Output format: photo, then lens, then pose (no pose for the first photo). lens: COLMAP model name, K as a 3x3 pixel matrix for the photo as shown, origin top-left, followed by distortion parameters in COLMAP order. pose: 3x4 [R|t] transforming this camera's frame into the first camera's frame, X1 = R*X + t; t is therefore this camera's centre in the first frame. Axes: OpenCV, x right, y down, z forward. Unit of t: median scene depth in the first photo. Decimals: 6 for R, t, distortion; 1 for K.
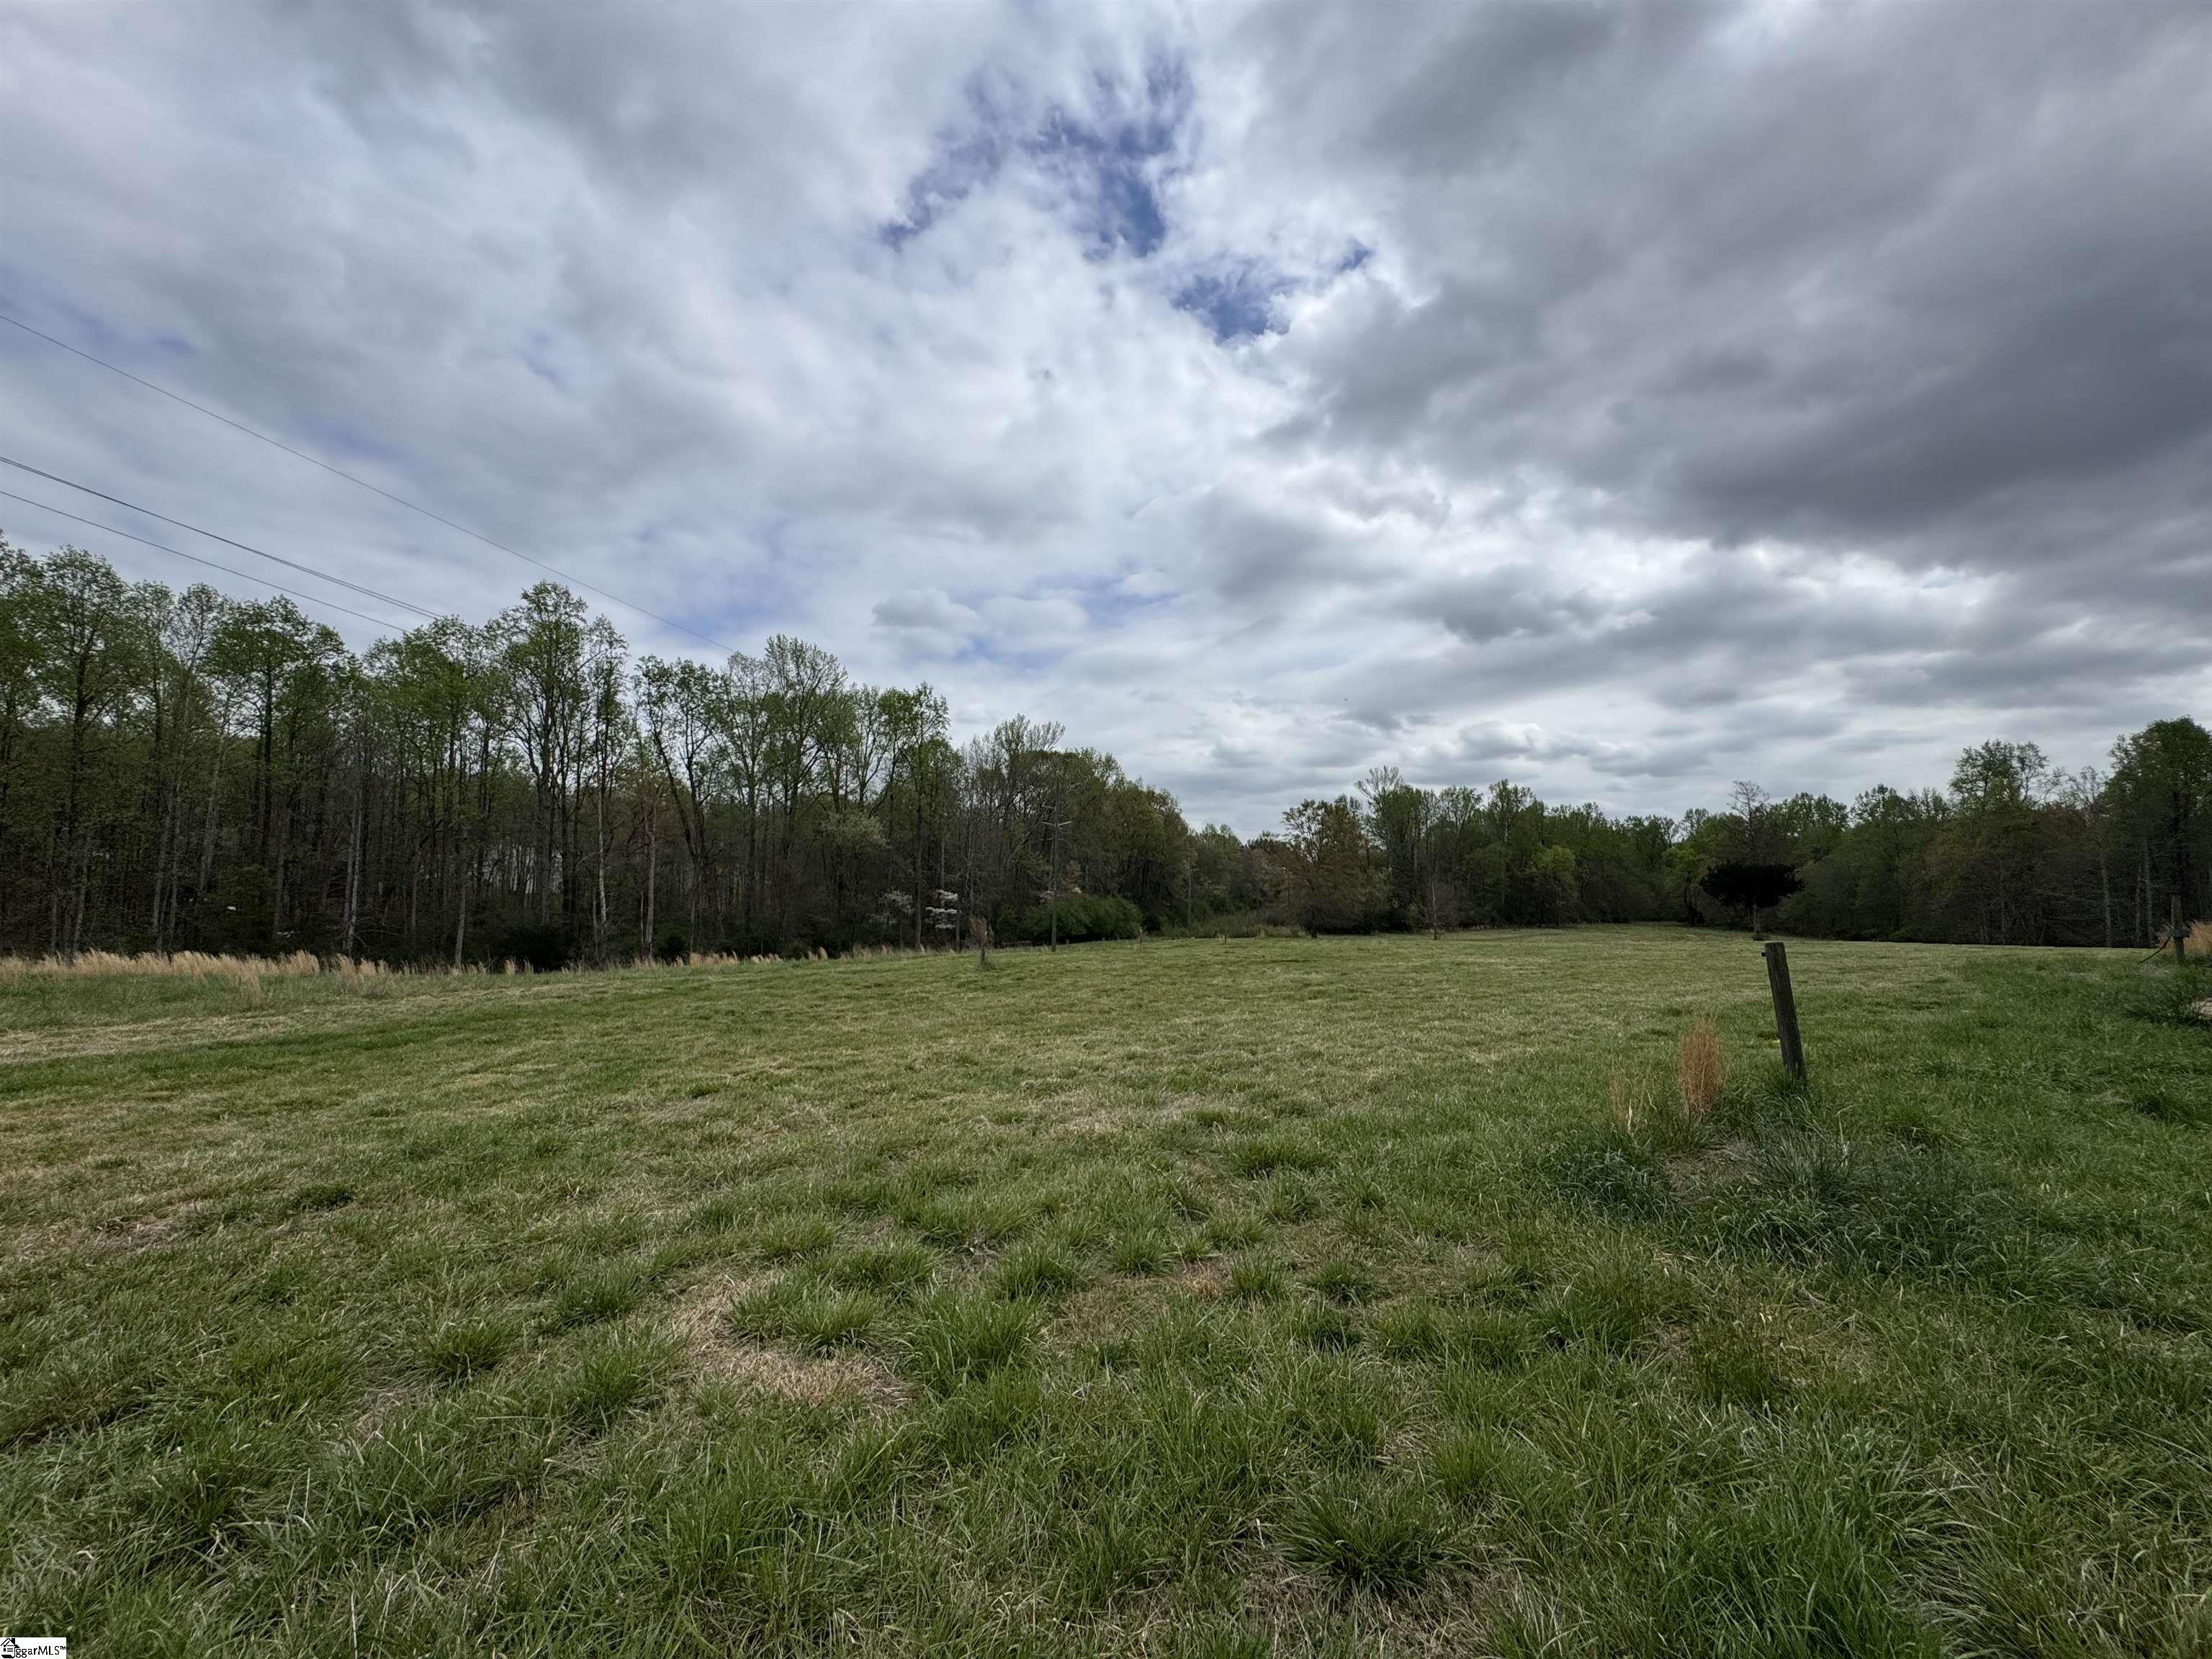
lens RADIAL K [[874.6, 0, 1100.6], [0, 874.6, 834.4], [0, 0, 1]] dist [0.000380, 0.000087]
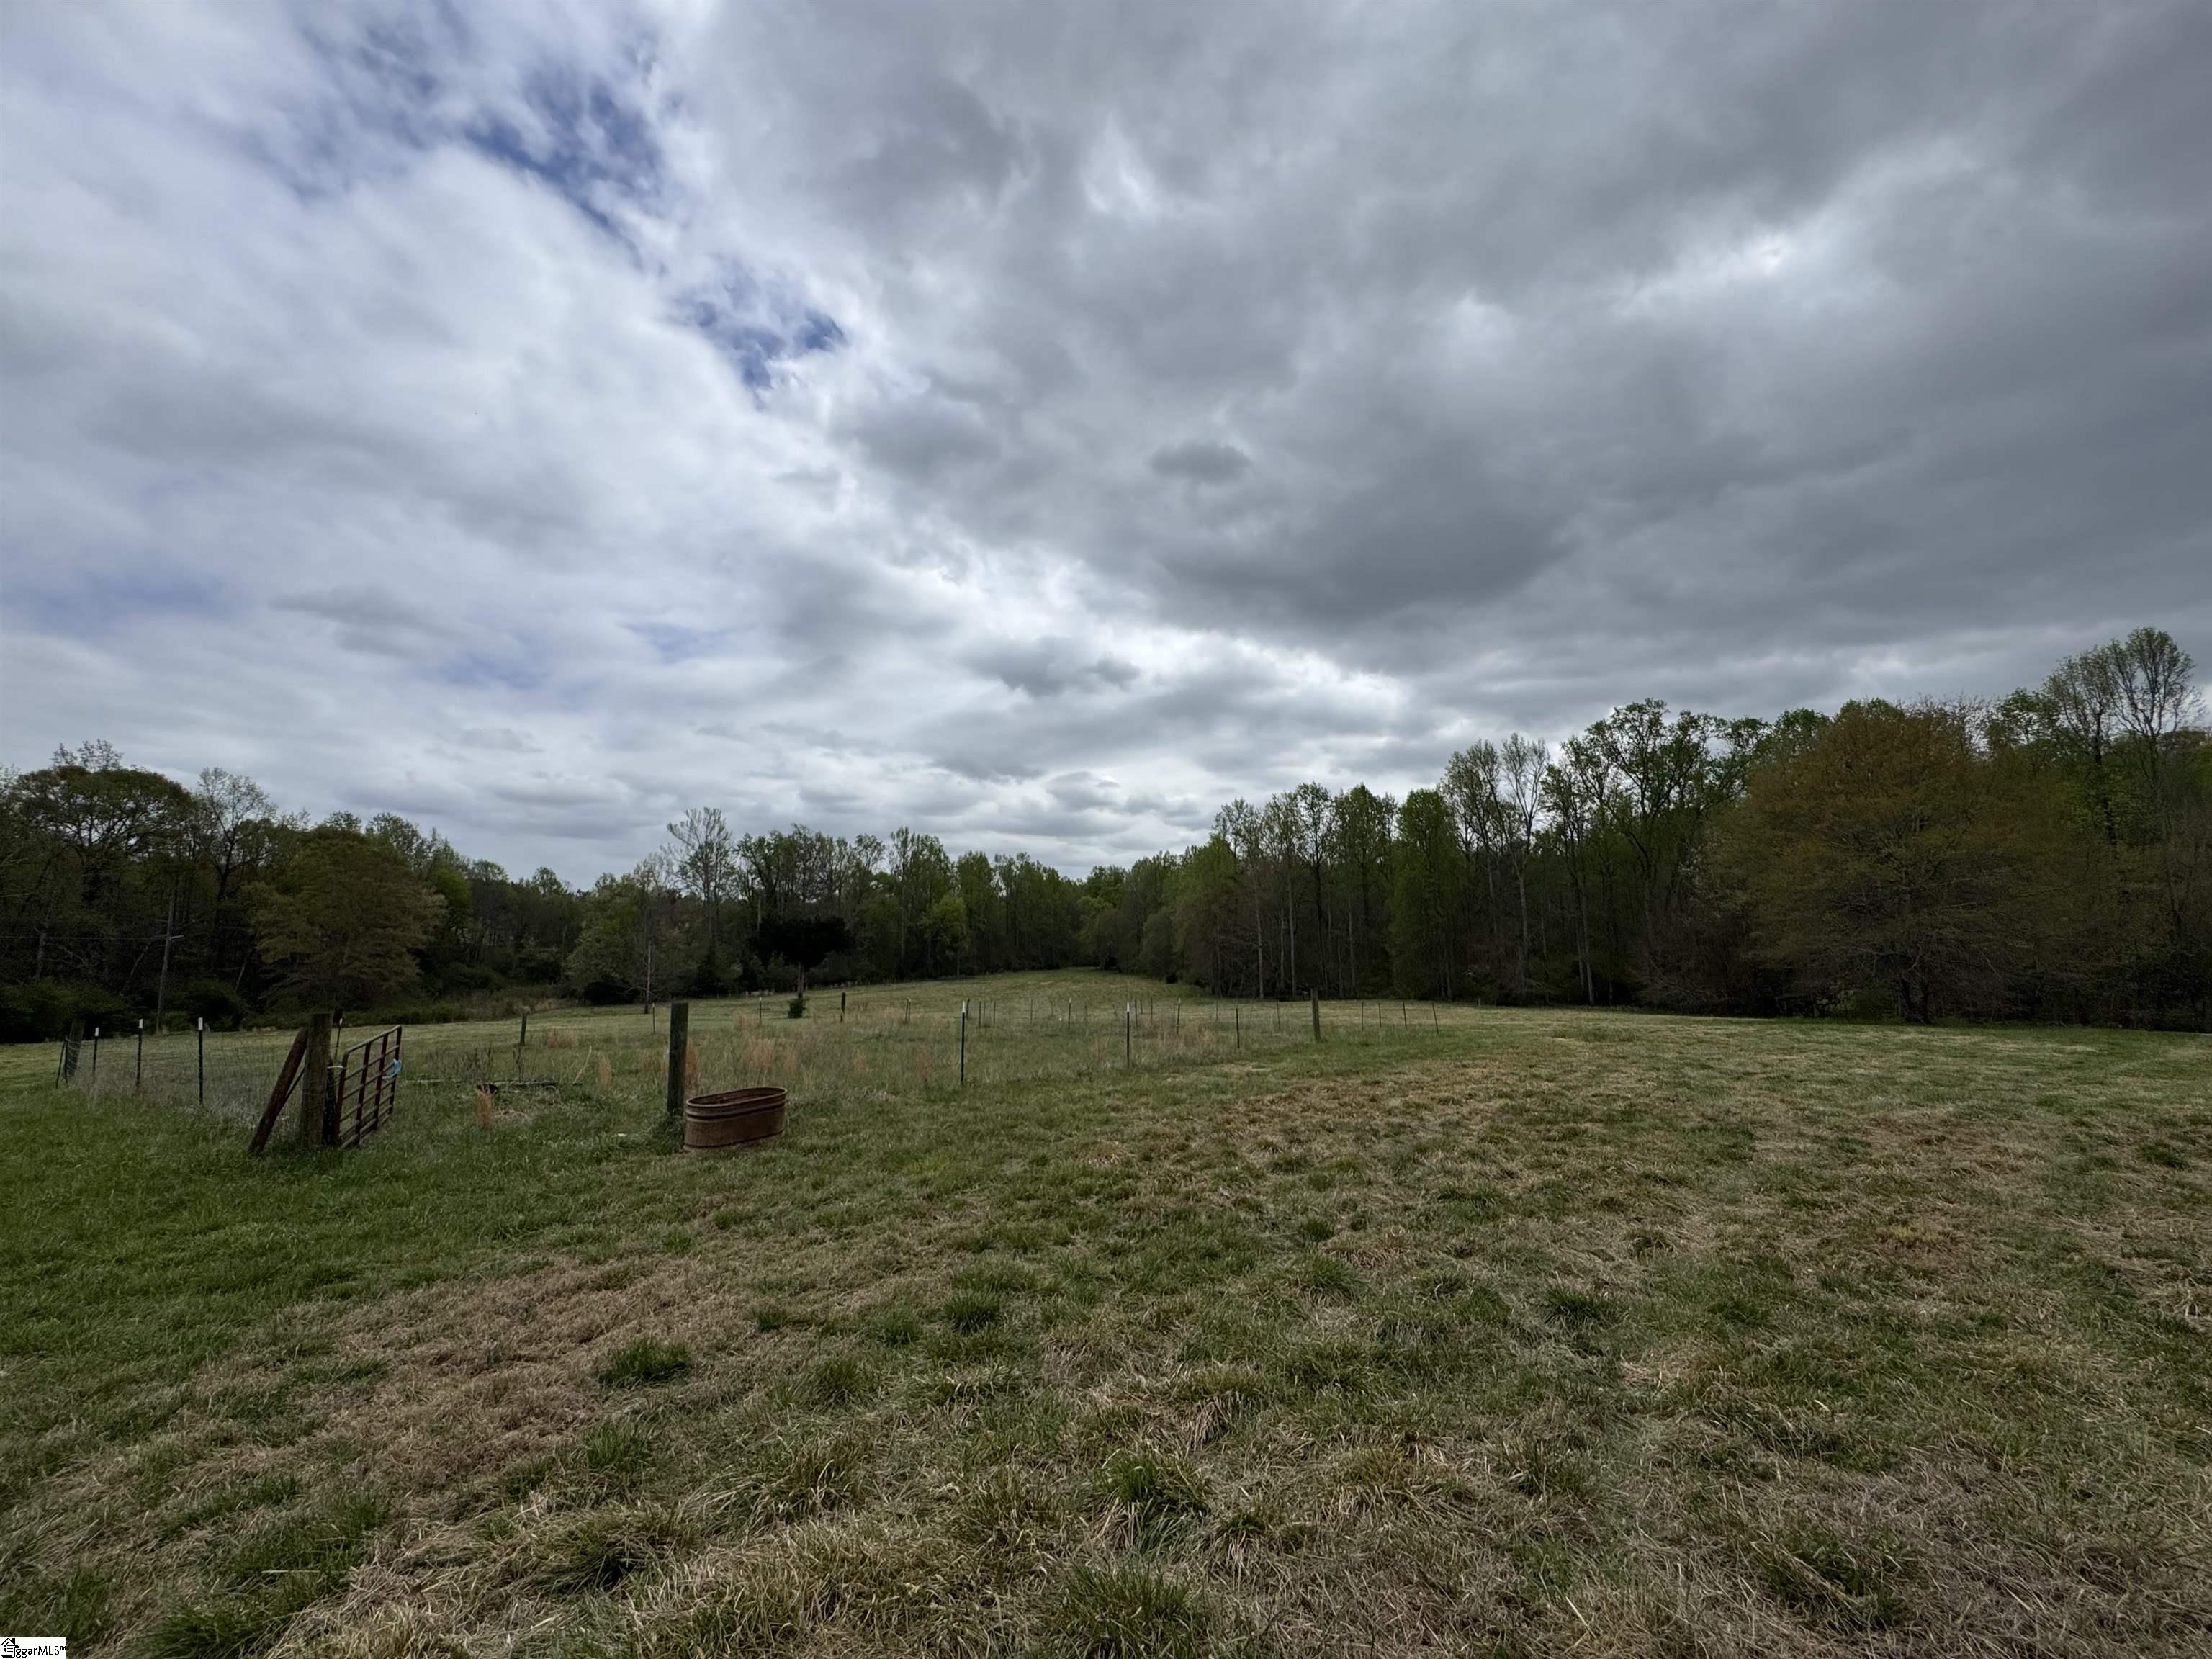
lens RADIAL K [[874.6, 0, 1100.6], [0, 874.6, 834.4], [0, 0, 1]] dist [0.000380, 0.000087]
pose [[0.955197, 0.028565, 0.294588, 0.231101], [-0.013804, 0.998548, -0.052066, -0.006106], [-0.295647, 0.045667, 0.954205, -0.032006]]
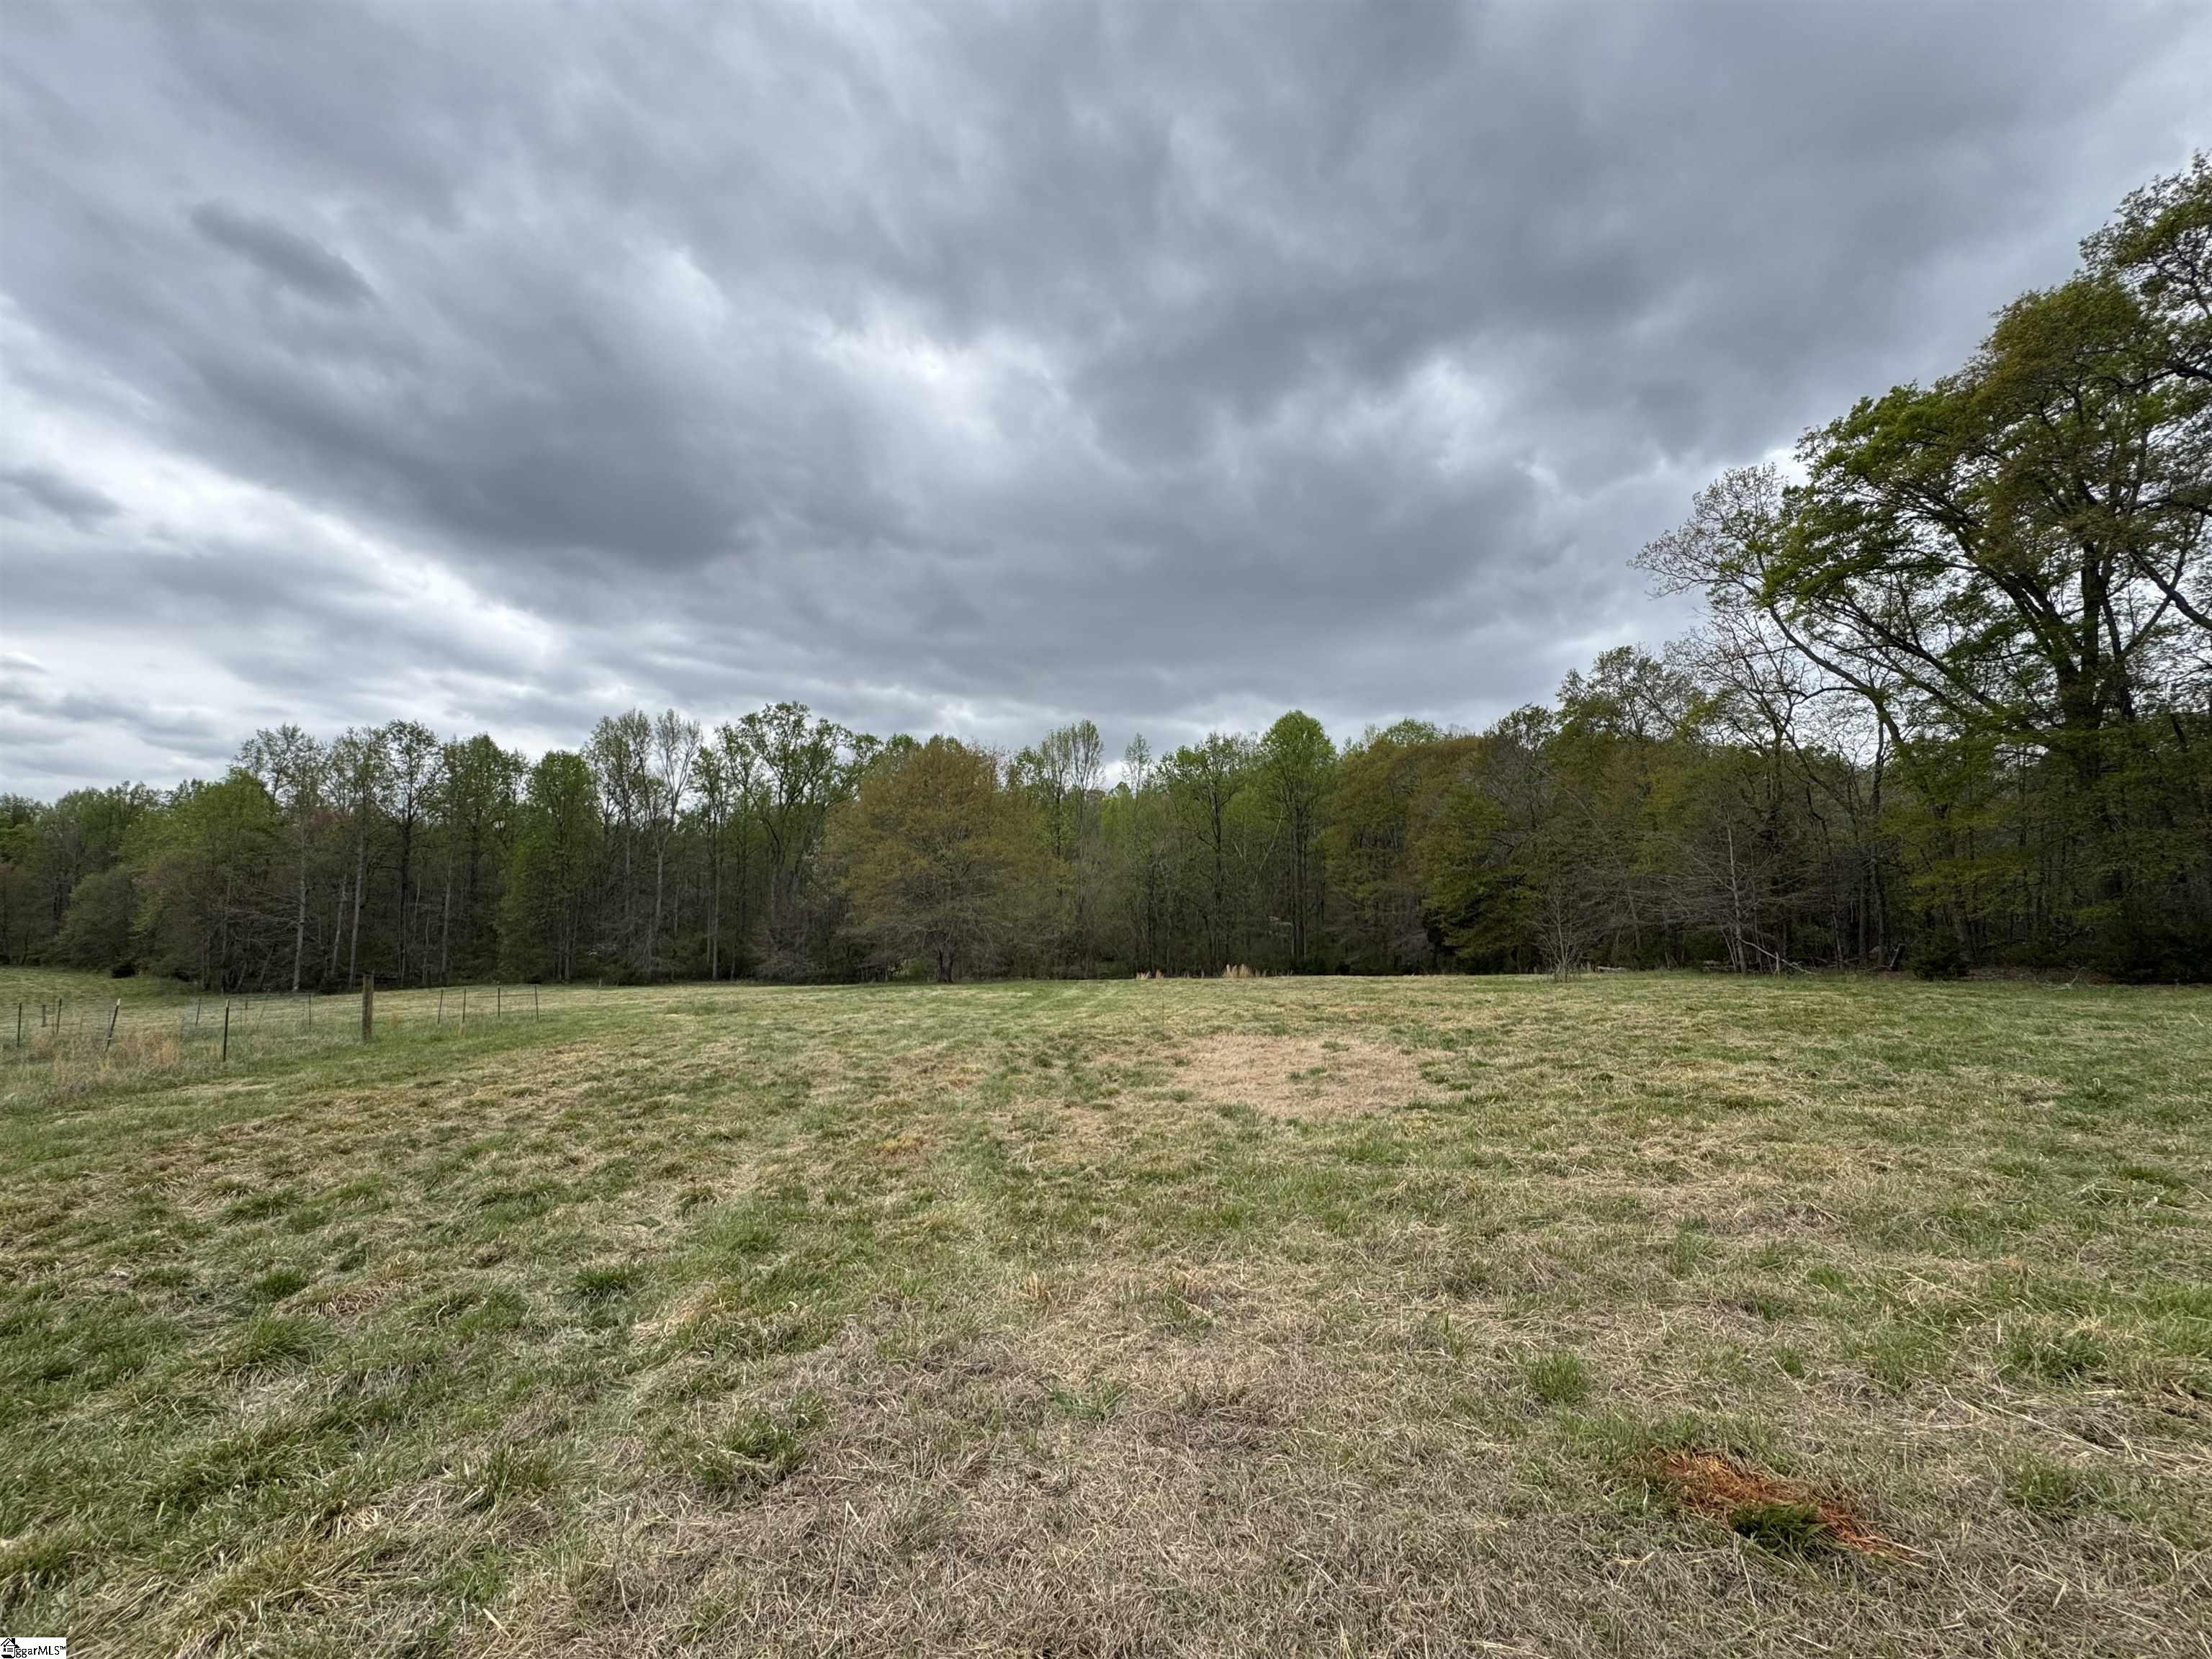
lens RADIAL K [[874.6, 0, 1100.6], [0, 874.6, 834.4], [0, 0, 1]] dist [0.000380, 0.000087]
pose [[0.369206, 0.089875, 0.924992, 0.252810], [-0.069059, 0.995214, -0.069134, -0.004766], [-0.926778, -0.038354, 0.373645, -0.046434]]
